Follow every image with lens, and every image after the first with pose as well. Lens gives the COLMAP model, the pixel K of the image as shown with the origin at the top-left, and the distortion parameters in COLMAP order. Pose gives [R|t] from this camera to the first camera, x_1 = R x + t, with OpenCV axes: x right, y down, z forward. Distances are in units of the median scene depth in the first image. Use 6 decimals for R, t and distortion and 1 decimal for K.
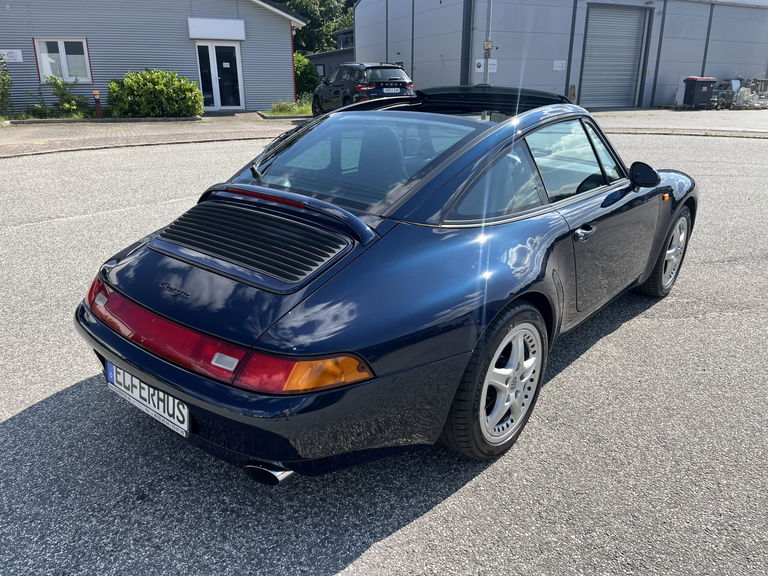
lens RADIAL K [[579.3, 0, 384.0], [0, 579.3, 288.0], [0, 0, 1]] dist [0.068956, -0.116732]
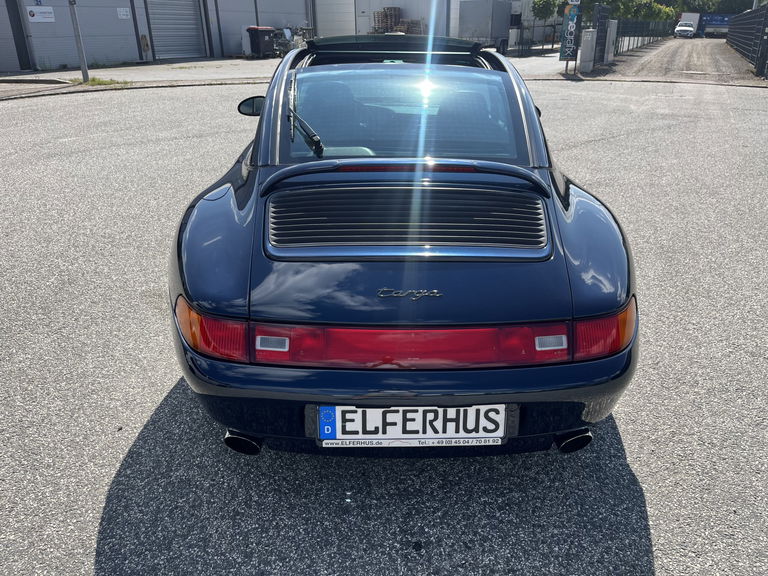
lens RADIAL K [[579.3, 0, 384.0], [0, 579.3, 288.0], [0, 0, 1]] dist [0.068956, -0.116732]
pose [[0.751241, -0.264838, 0.604564, -0.063725], [0.219295, 0.964085, 0.149832, -0.009643], [-0.622532, 0.020018, 0.782338, 0.028229]]
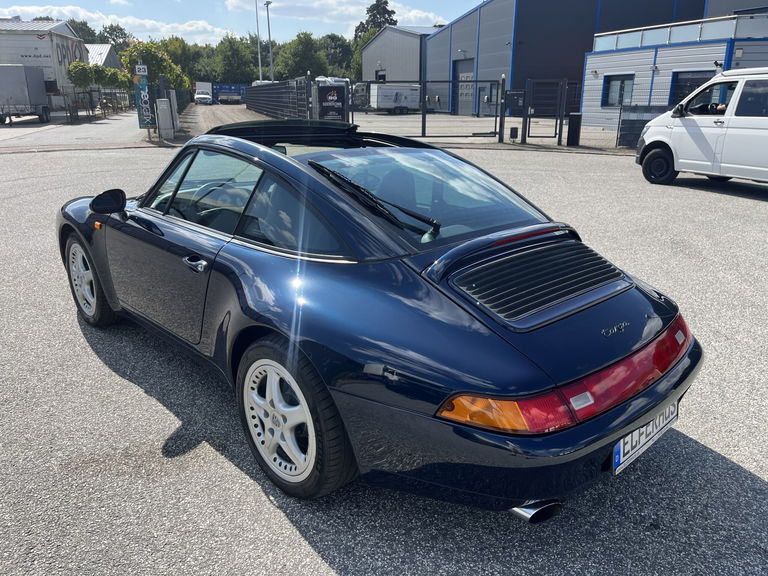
lens RADIAL K [[579.3, 0, 384.0], [0, 579.3, 288.0], [0, 0, 1]] dist [0.068956, -0.116732]
pose [[0.105734, -0.300030, 0.948052, -0.098317], [0.316647, 0.913926, 0.253915, -0.032788], [-0.942632, 0.273351, 0.191637, 0.085219]]
